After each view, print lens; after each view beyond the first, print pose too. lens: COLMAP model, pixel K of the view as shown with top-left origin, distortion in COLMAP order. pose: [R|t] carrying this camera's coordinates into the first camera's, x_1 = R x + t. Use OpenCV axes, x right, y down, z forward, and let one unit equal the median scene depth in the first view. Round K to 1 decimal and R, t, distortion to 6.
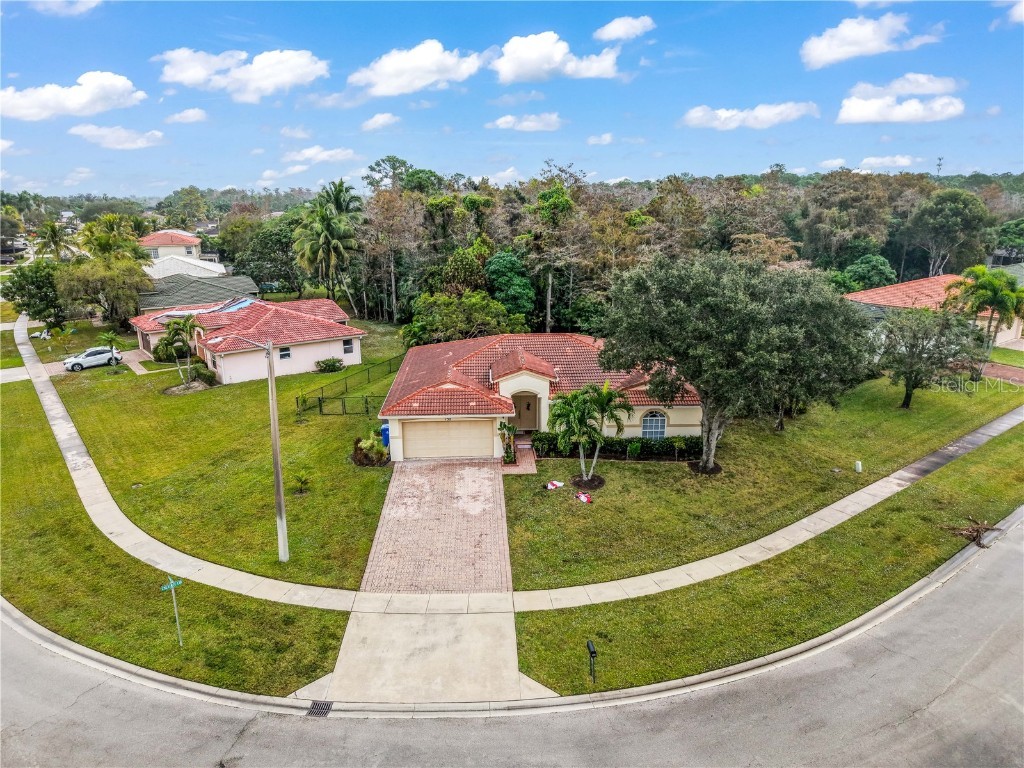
lens RADIAL K [[690.3, 0, 512.0], [0, 690.3, 384.0], [0, 0, 1]] dist [0.016876, -0.009432]
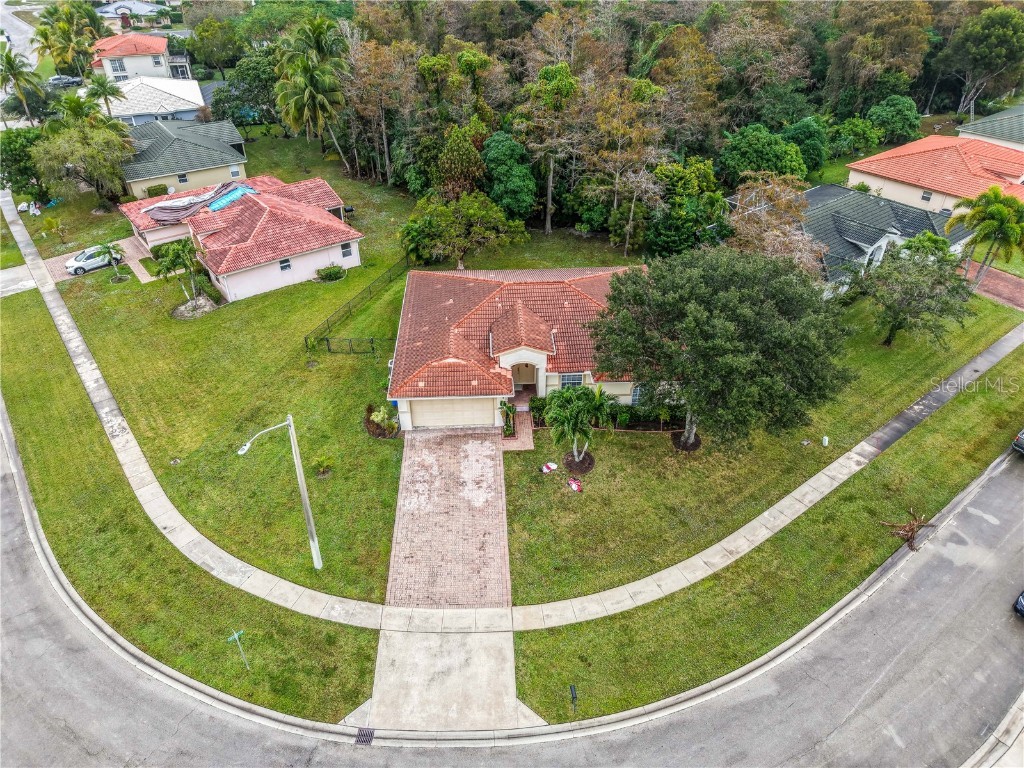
lens RADIAL K [[690.3, 0, 512.0], [0, 690.3, 384.0], [0, 0, 1]] dist [0.016876, -0.009432]
pose [[0.999999, 0.000847, 0.001353, -0.000495], [-0.001252, 0.941872, 0.335969, -0.348921], [-0.000990, -0.335970, 0.941872, -0.007557]]
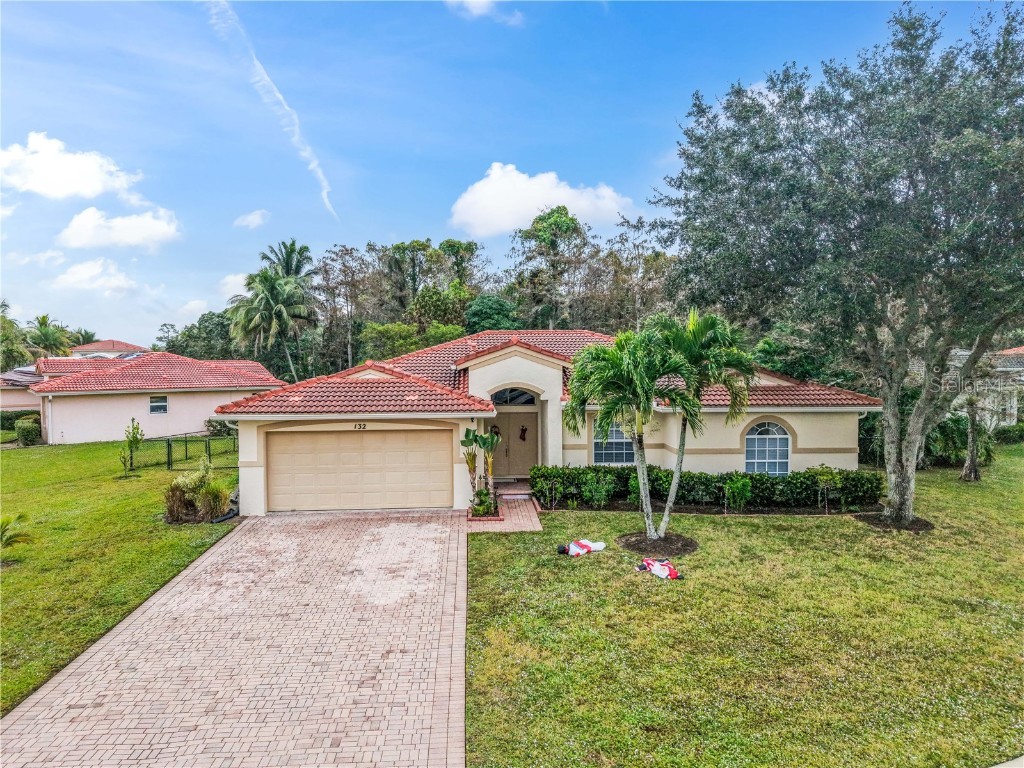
lens RADIAL K [[696.0, 0, 512.0], [0, 696.0, 384.0], [0, 0, 1]] dist [0.003511, -0.006758]
pose [[0.999966, -0.002269, 0.007904, 0.012519], [0.004010, 0.973713, -0.227741, 0.142637], [-0.007179, 0.227765, 0.973690, 0.538171]]
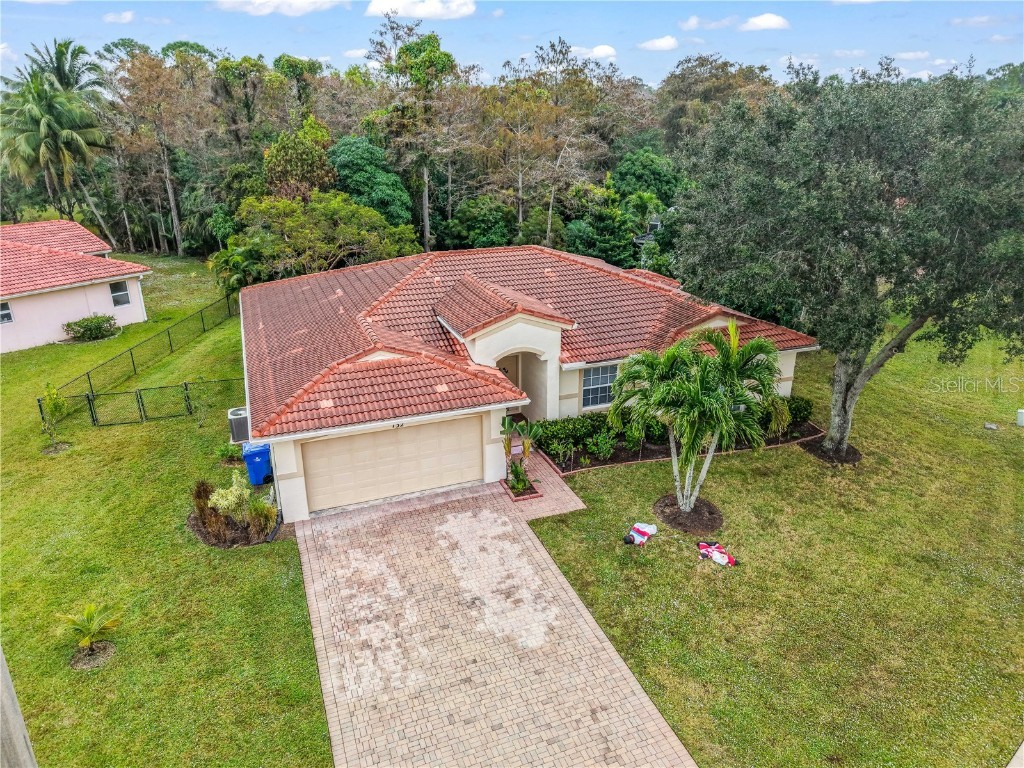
lens RADIAL K [[696.0, 0, 512.0], [0, 696.0, 384.0], [0, 0, 1]] dist [0.003511, -0.006758]
pose [[0.950575, -0.110193, 0.290285, -0.165309], [0.080364, 0.990364, 0.112783, -0.029188], [-0.299916, -0.083880, 0.950271, 0.532606]]
